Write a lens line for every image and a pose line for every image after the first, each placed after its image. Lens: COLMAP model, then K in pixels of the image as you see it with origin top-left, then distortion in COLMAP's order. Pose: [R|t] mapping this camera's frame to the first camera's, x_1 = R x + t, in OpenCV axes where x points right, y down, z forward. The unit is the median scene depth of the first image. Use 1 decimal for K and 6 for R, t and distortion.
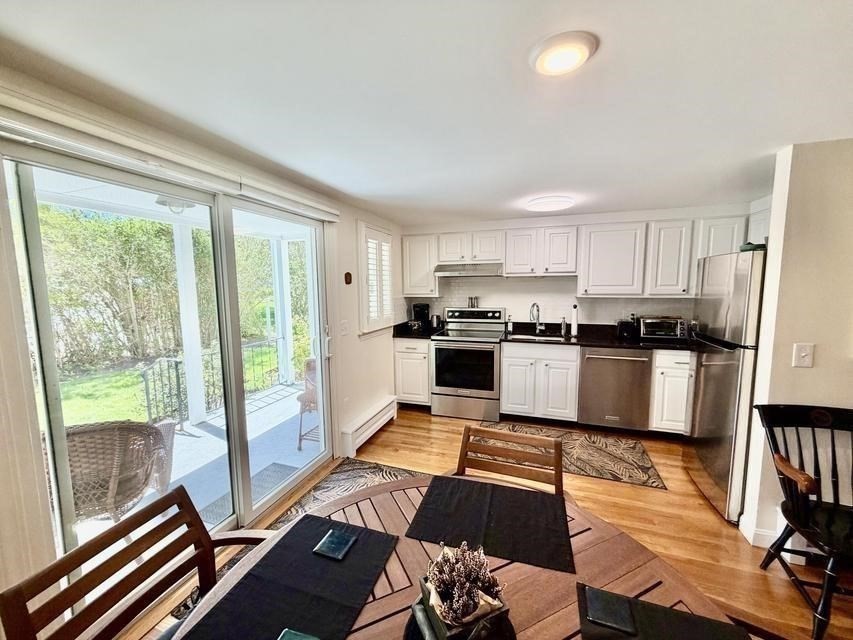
lens RADIAL K [[341.0, 0, 424.1], [0, 341.0, 318.2], [0, 0, 1]] dist [0.000771, 0.000244]
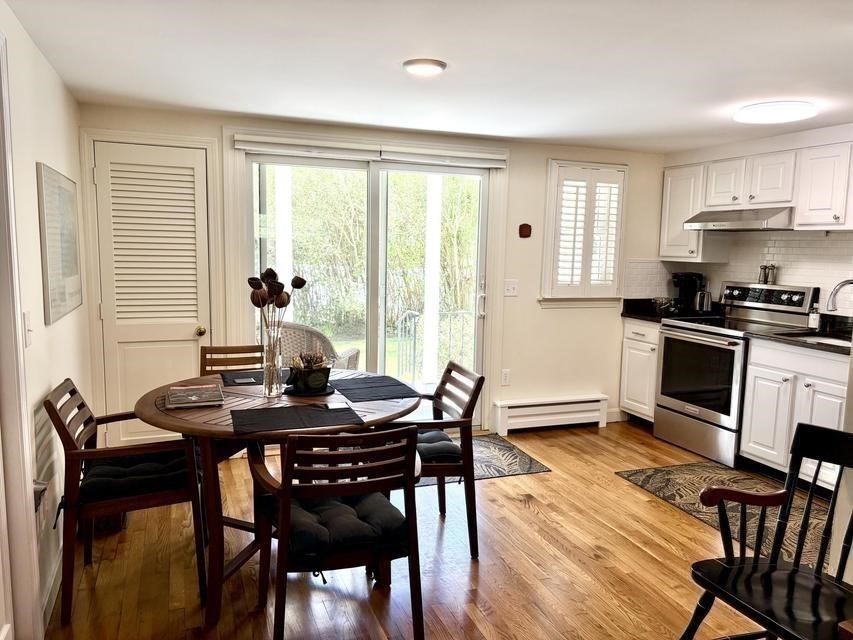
lens RADIAL K [[646.8, 0, 423.3], [0, 646.8, 320.7], [0, 0, 1]] dist [0.049740, -0.040884]
pose [[0.640146, 0.115567, -0.759511, 0.770919], [-0.105242, 0.992492, 0.062315, 0.028778], [0.761010, 0.040042, 0.647503, -0.206912]]
